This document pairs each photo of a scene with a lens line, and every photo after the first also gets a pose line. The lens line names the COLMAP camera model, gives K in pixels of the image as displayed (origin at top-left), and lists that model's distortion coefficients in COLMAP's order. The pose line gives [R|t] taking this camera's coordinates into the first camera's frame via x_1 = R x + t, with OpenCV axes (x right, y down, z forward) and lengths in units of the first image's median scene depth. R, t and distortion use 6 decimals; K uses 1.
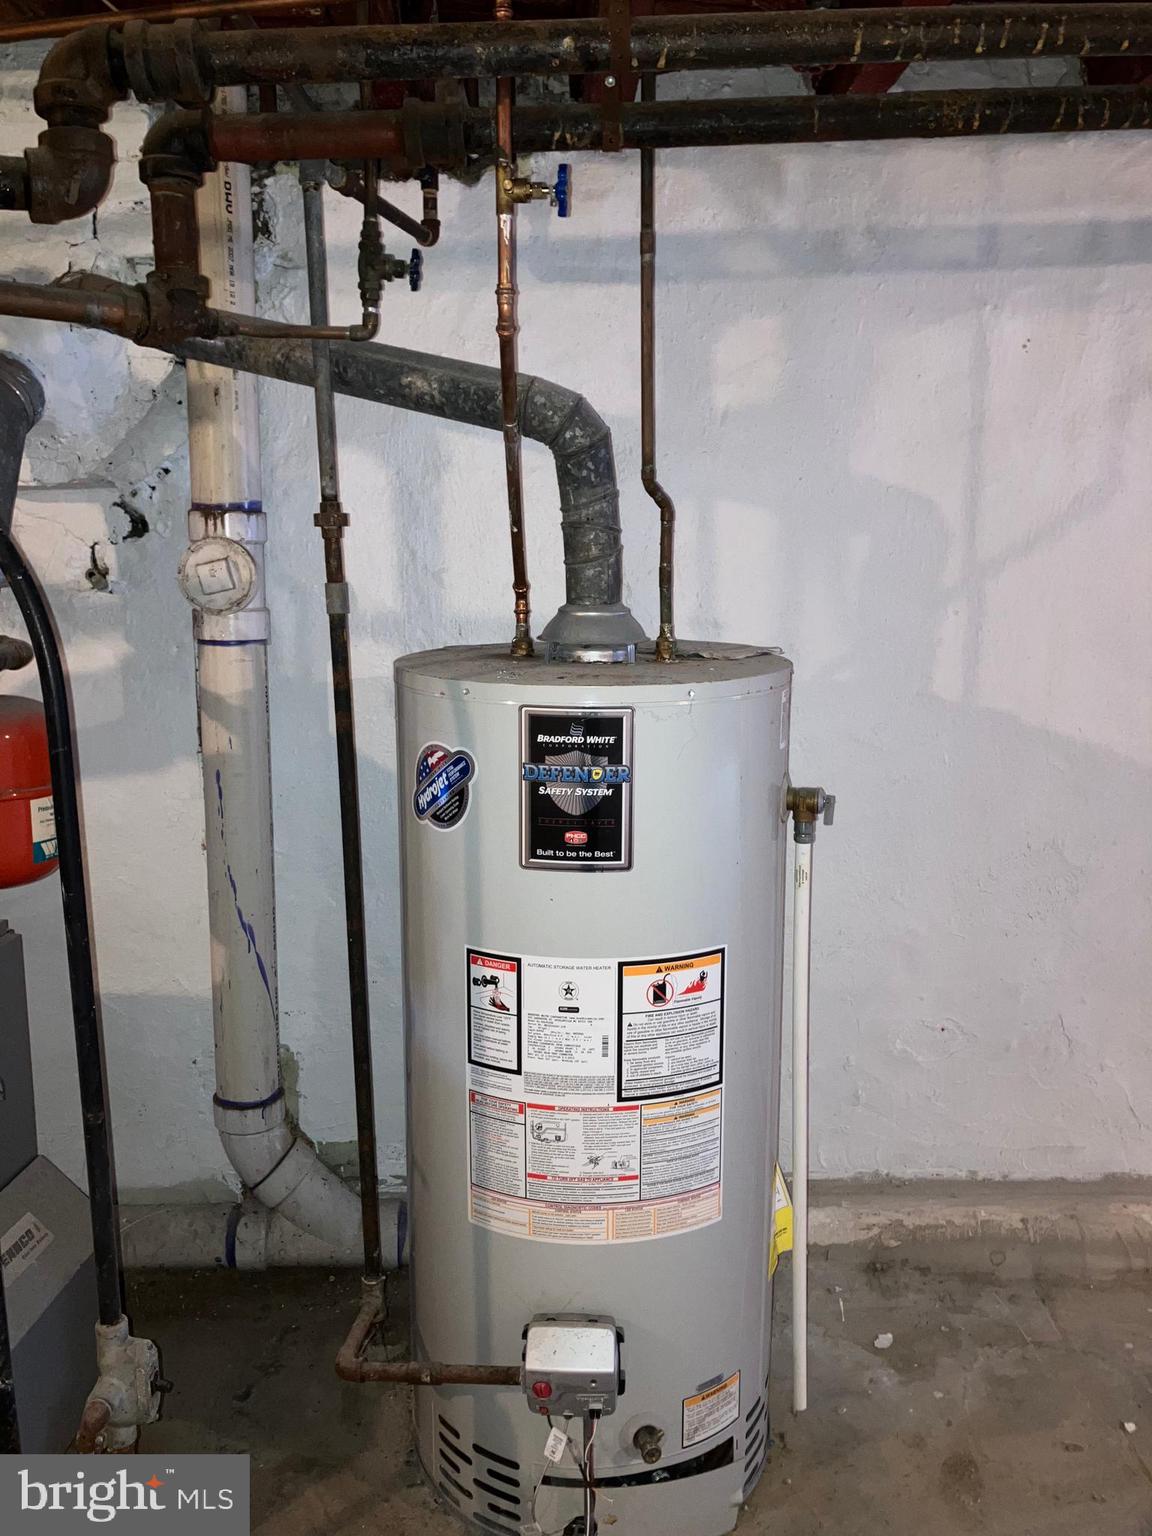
lens RADIAL K [[1283.9, 0, 576.1], [0, 1283.9, 764.3], [0, 0, 1]] dist [0.051945, -0.047869]
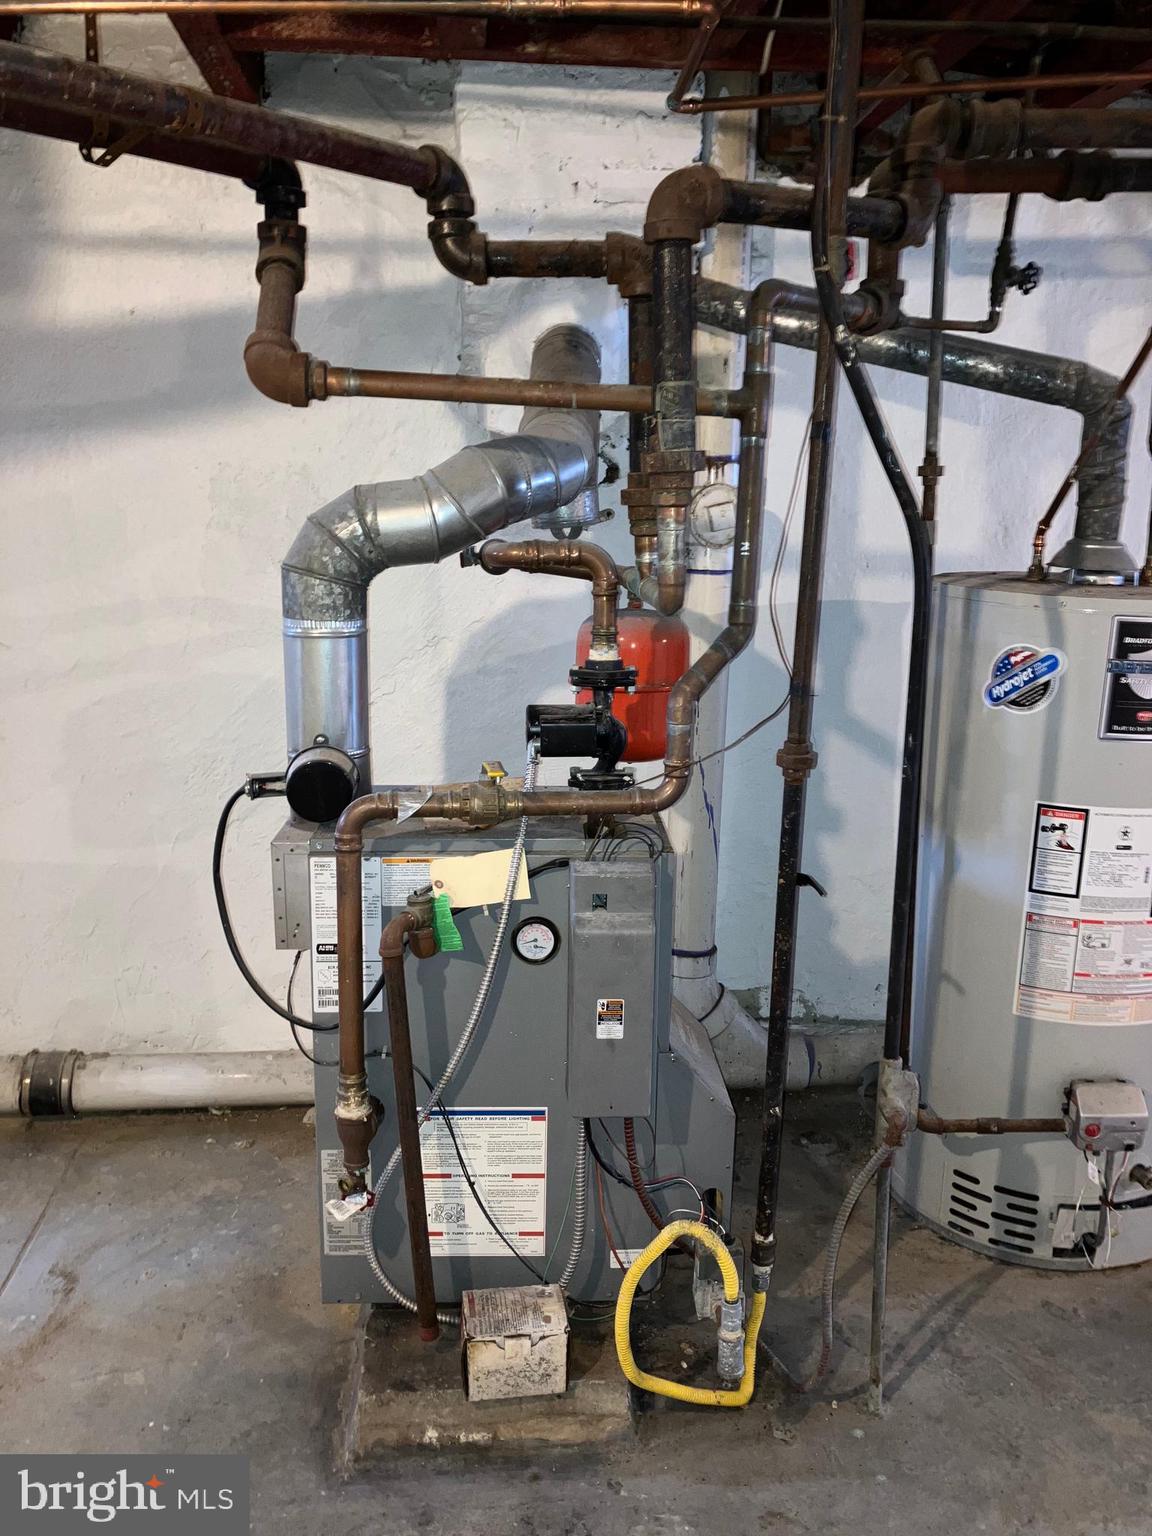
lens RADIAL K [[1283.9, 0, 571.6], [0, 1283.9, 768.5], [0, 0, 1]] dist [0.051945, -0.047869]
pose [[0.995113, -0.003621, 0.098679, -0.685717], [-0.000604, 0.999086, 0.042748, 0.051604], [-0.098743, -0.042599, 0.994201, -0.259755]]
